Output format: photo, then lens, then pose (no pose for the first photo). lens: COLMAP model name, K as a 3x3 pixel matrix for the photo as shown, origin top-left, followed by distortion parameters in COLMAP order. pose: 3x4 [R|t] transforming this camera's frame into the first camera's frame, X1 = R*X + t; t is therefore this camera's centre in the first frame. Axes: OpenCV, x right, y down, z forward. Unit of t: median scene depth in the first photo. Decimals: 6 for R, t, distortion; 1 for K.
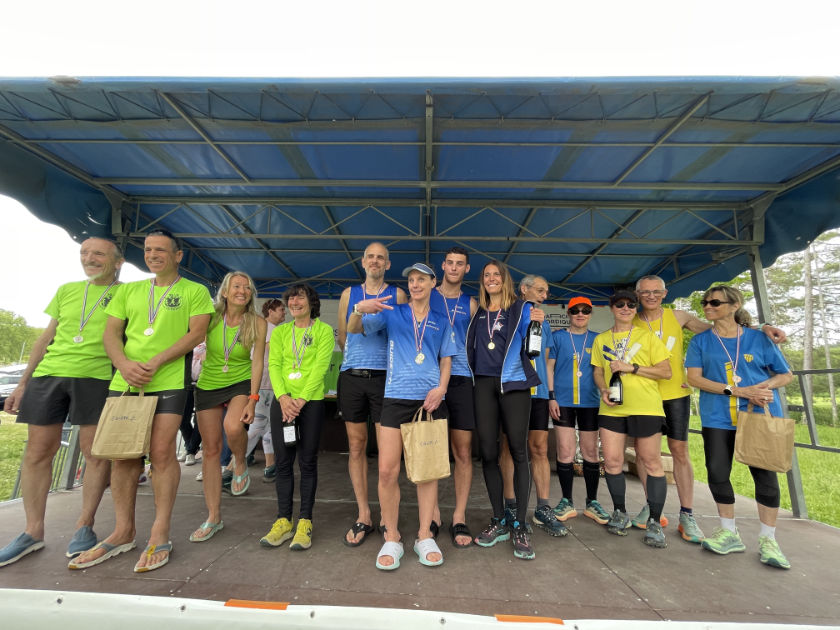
lens RADIAL K [[338.9, 0, 420.0], [0, 338.9, 315.0], [0, 0, 1]] dist [0.000831, 0.000320]
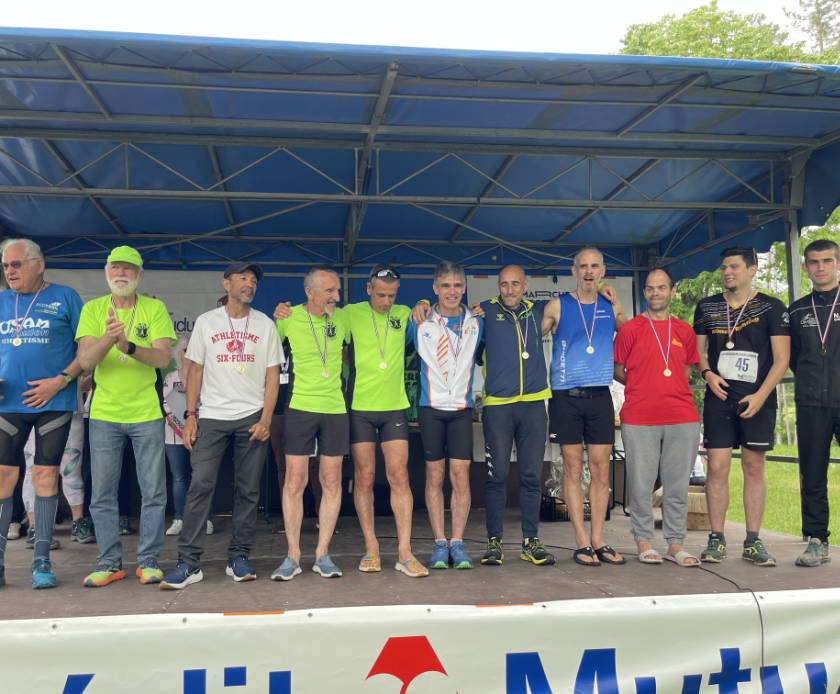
lens RADIAL K [[802.4, 0, 375.0], [0, 802.4, 345.7], [0, 0, 1]] dist [0.051270, -0.016226]
pose [[0.987493, -0.024192, 0.155793, -0.230250], [0.004601, 0.992159, 0.124898, -0.134231], [-0.157593, -0.122619, 0.979862, -0.675442]]
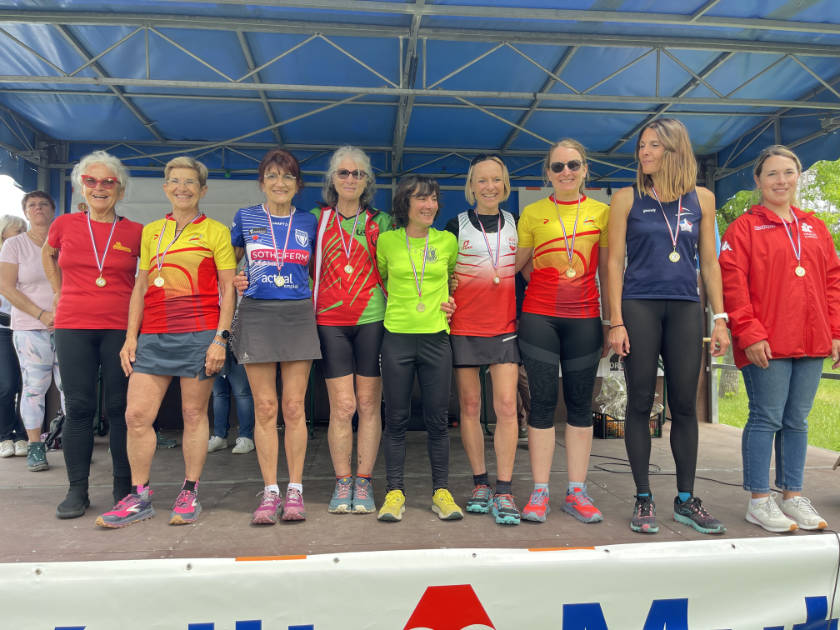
lens RADIAL K [[692.4, 0, 420.0], [0, 692.4, 315.0], [0, 0, 1]] dist [0.009114, 0.005516]
pose [[0.990372, -0.027872, 0.135596, -0.153826], [0.001339, 0.981404, 0.191948, -0.067089], [-0.138424, -0.189918, 0.971993, -0.352508]]
